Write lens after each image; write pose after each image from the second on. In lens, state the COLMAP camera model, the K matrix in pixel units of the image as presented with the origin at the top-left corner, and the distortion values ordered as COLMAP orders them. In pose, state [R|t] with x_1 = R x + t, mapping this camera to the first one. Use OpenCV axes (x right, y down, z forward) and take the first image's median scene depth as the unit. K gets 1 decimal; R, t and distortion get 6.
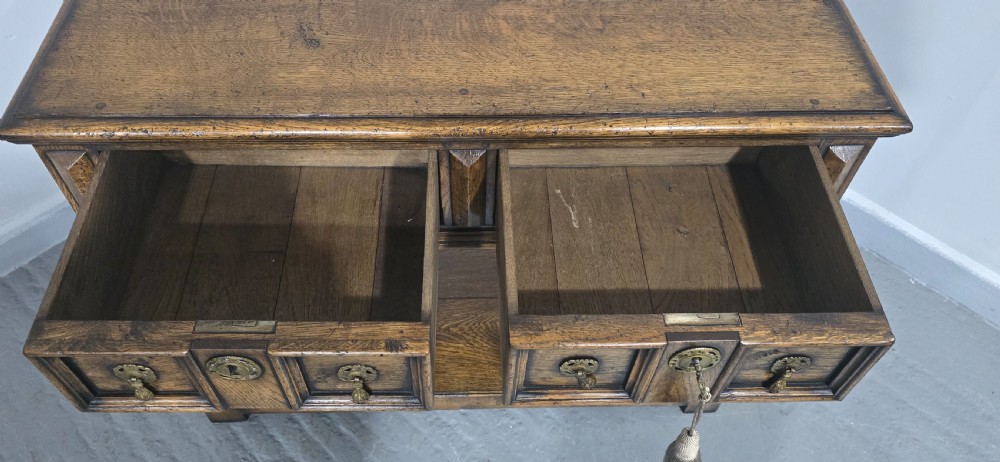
lens RADIAL K [[742.1, 0, 495.9], [0, 742.1, 226.8], [0, 0, 1]] dist [0.101054, -0.166656]
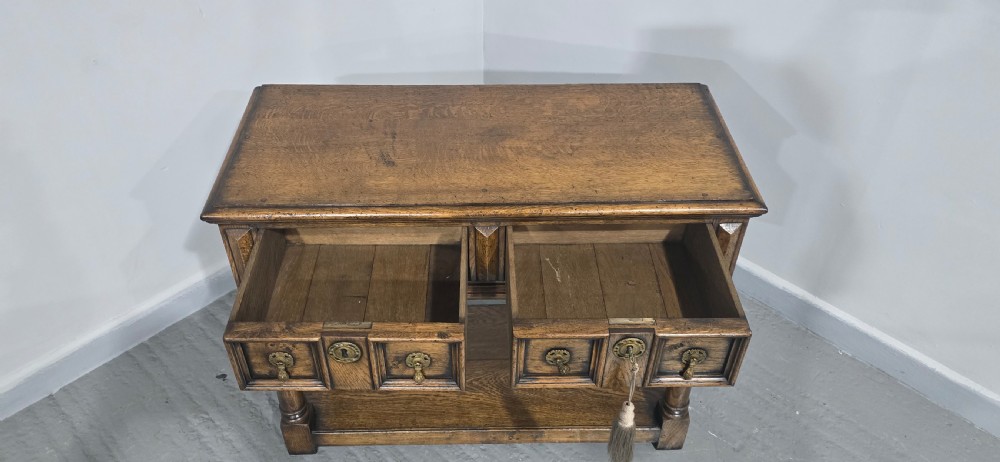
lens RADIAL K [[742.1, 0, 495.9], [0, 742.1, 226.8], [0, 0, 1]] dist [0.101054, -0.166656]
pose [[0.999731, -0.009126, -0.021342, 0.015619], [0.004893, 0.981658, -0.190586, 0.206613], [0.022689, 0.190430, 0.981439, -0.570527]]
